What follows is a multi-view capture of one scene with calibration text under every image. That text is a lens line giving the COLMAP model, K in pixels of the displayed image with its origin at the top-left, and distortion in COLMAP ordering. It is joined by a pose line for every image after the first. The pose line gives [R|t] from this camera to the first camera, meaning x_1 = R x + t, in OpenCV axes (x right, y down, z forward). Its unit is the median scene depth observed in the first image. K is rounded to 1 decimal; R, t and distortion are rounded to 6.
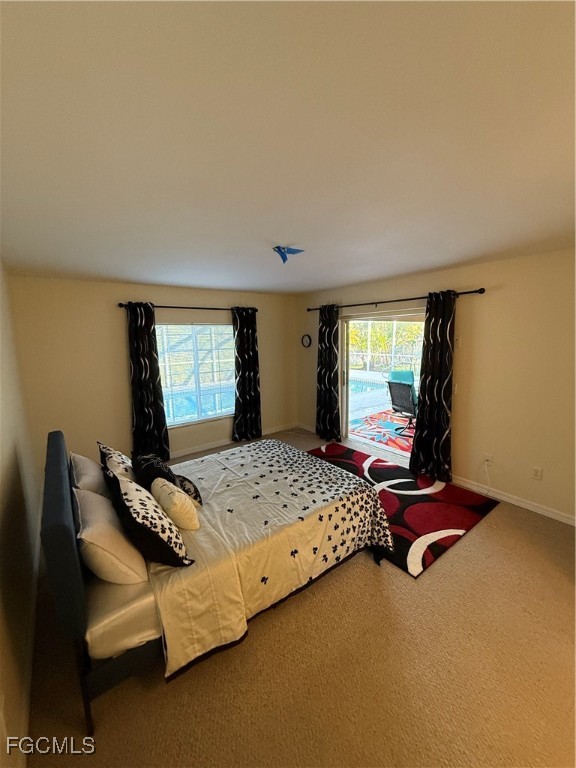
lens RADIAL K [[305.1, 0, 287.9], [0, 305.1, 381.4], [0, 0, 1]] dist [0.000818, -0.000490]
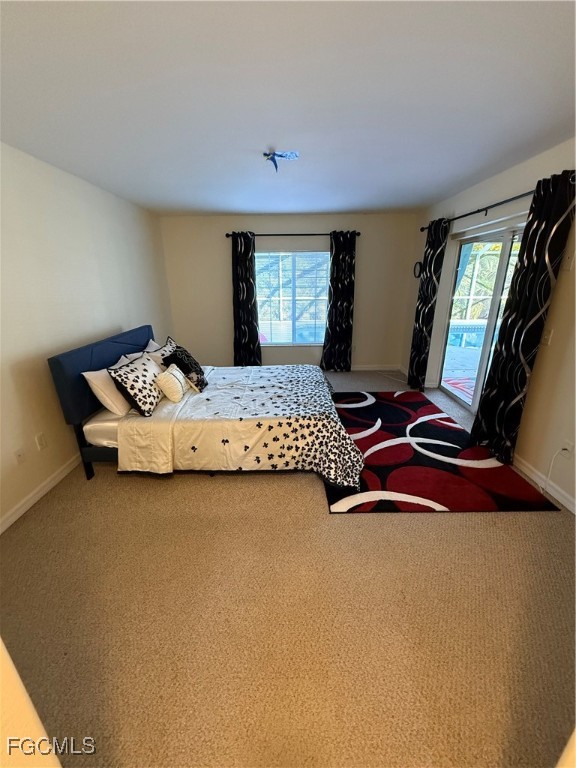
lens RADIAL K [[305.1, 0, 287.9], [0, 305.1, 381.4], [0, 0, 1]] dist [0.000818, -0.000490]
pose [[0.799156, 0.205132, -0.565040, 0.608824], [-0.096576, 0.971576, 0.216131, 0.036820], [0.593315, -0.118153, 0.796252, 0.159766]]
